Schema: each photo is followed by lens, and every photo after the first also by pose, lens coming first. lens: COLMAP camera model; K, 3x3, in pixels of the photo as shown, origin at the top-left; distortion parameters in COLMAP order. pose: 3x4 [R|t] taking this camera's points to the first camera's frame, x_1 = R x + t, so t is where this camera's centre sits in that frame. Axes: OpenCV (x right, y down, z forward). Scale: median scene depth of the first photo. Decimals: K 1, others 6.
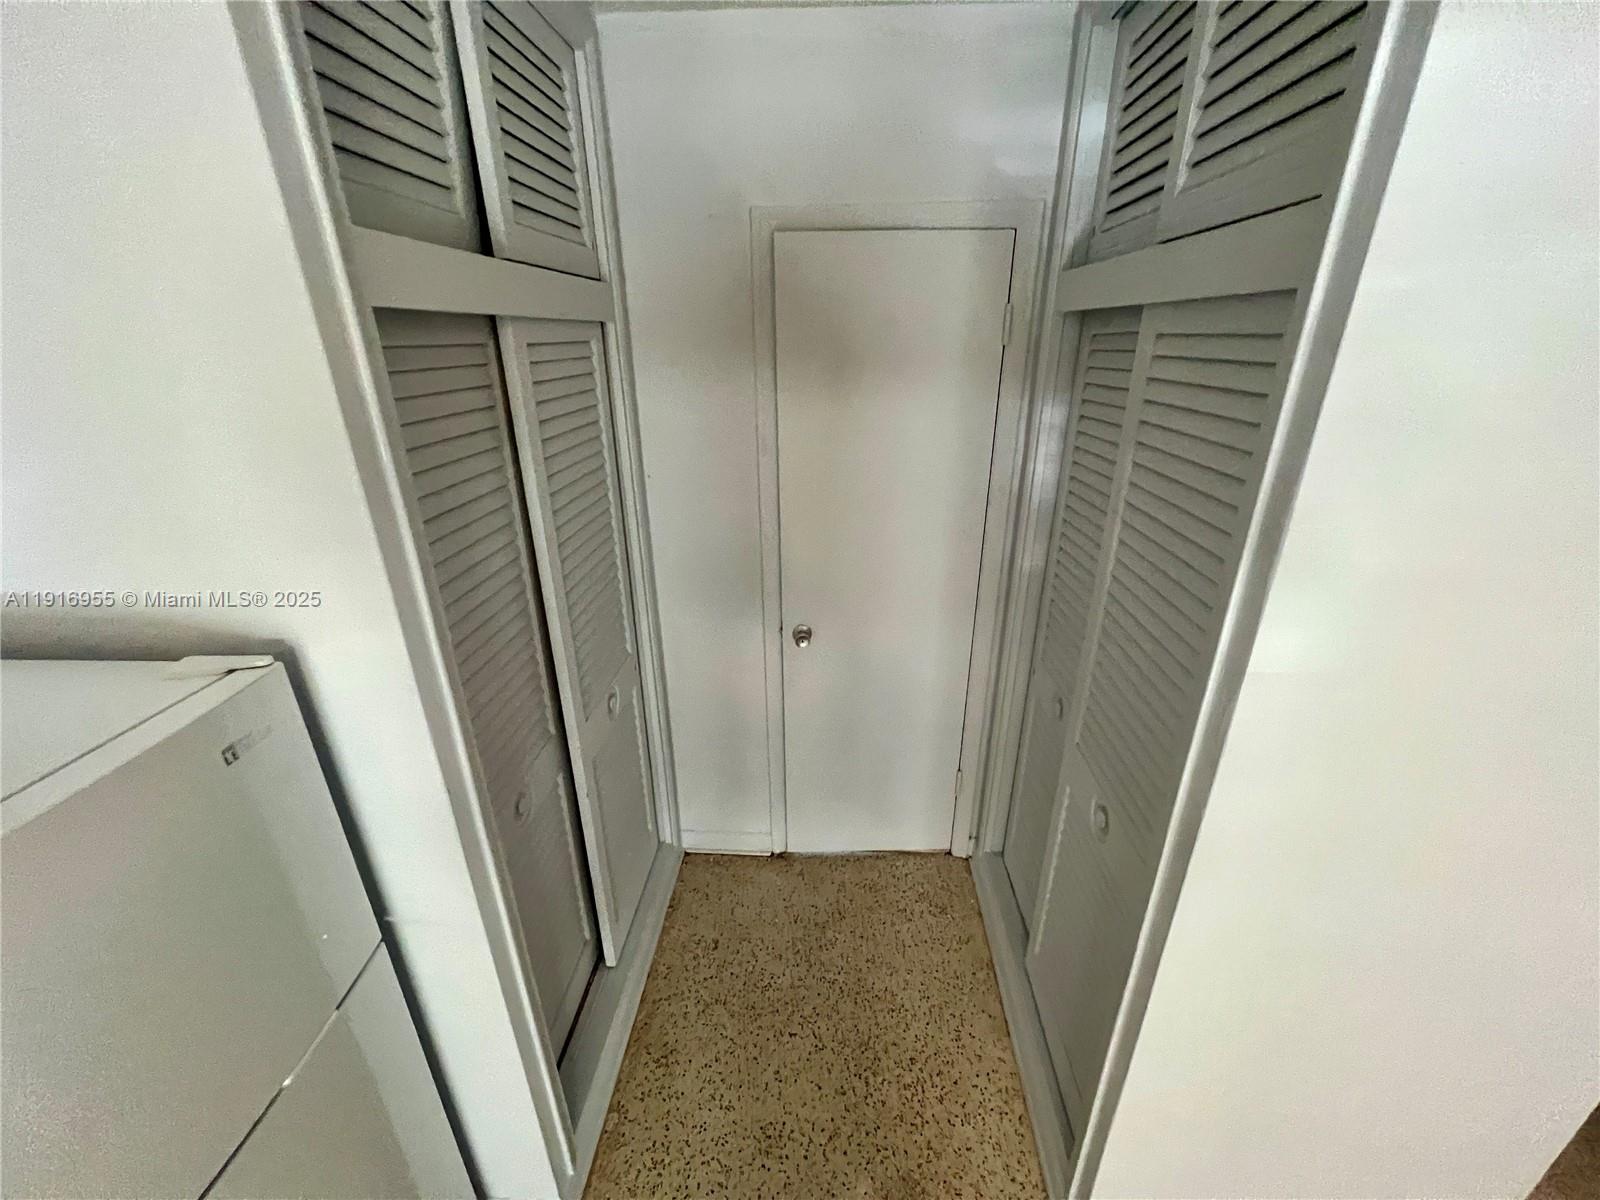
lens RADIAL K [[640.2, 0, 800.6], [0, 640.2, 605.6], [0, 0, 1]] dist [0.007789, -0.000003]
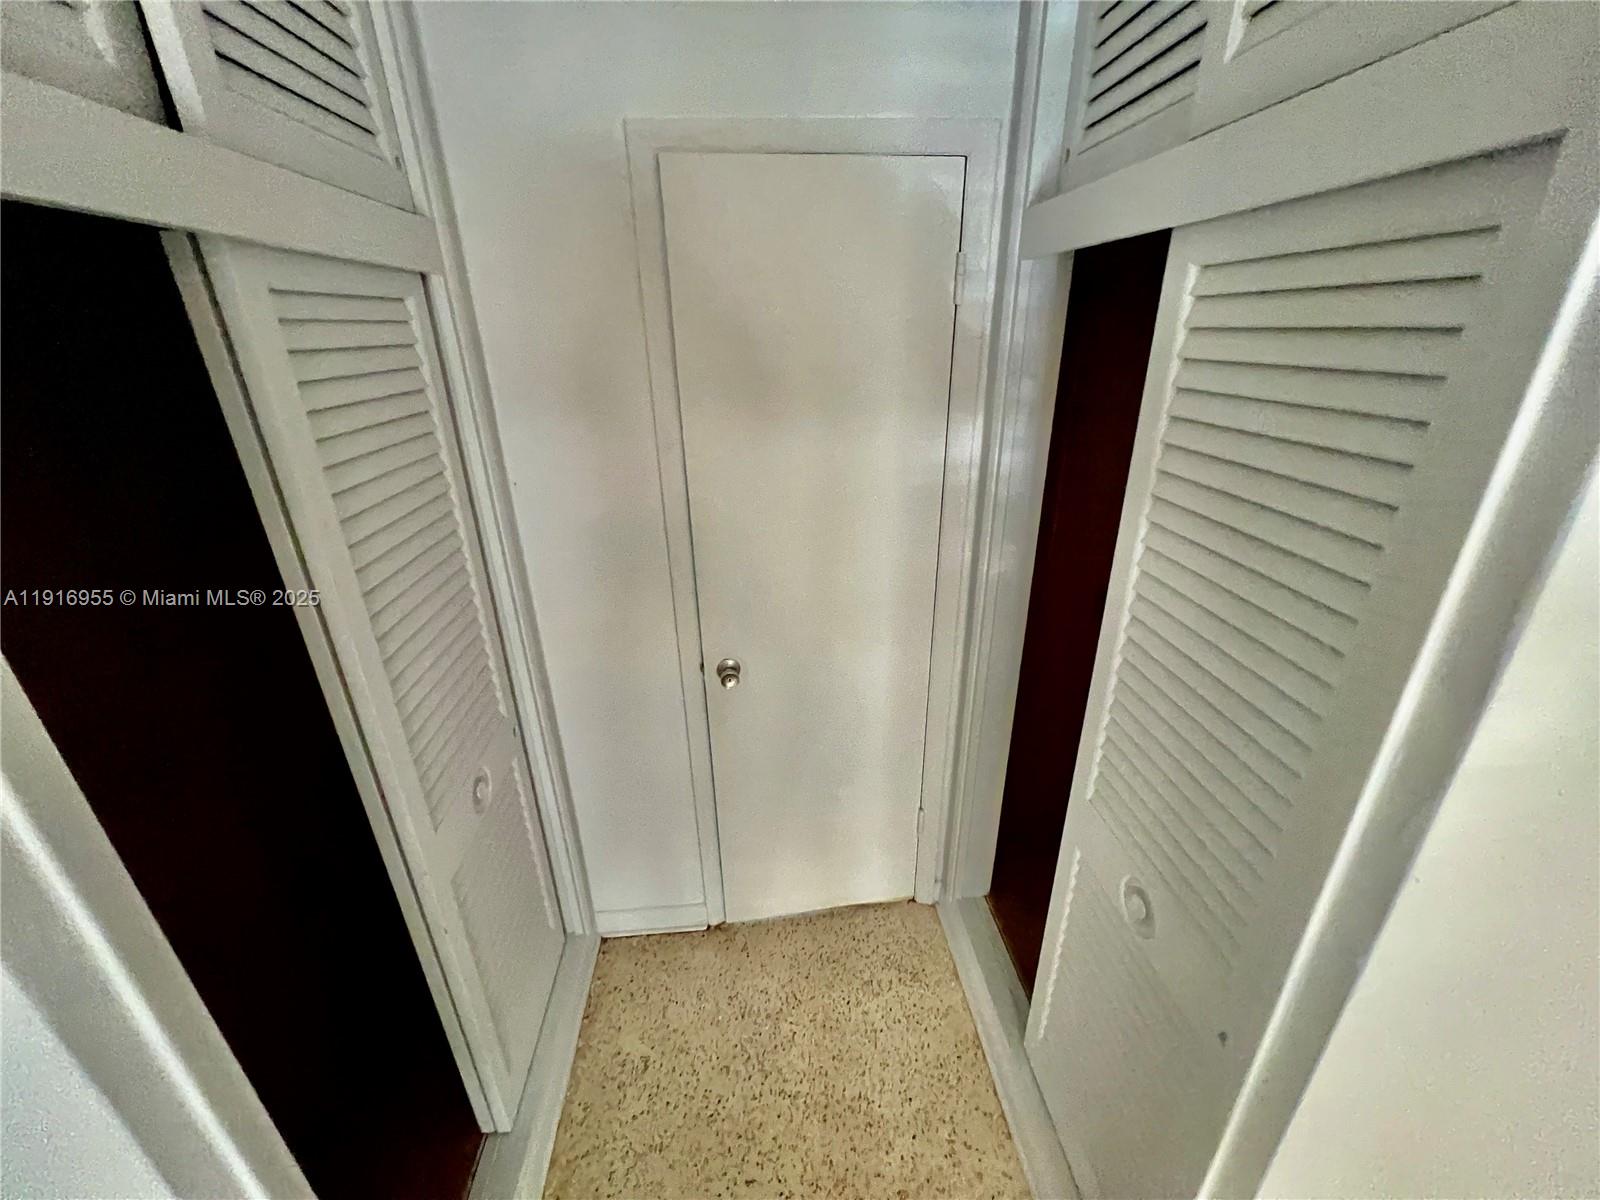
lens RADIAL K [[638.1, 0, 798.7], [0, 638.1, 603.2], [0, 0, 1]] dist [-0.000022, -0.000178]
pose [[0.990093, -0.065027, 0.124451, -0.004543], [0.064504, 0.997884, 0.008228, -0.042380], [-0.124722, -0.000119, 0.992192, 0.193704]]
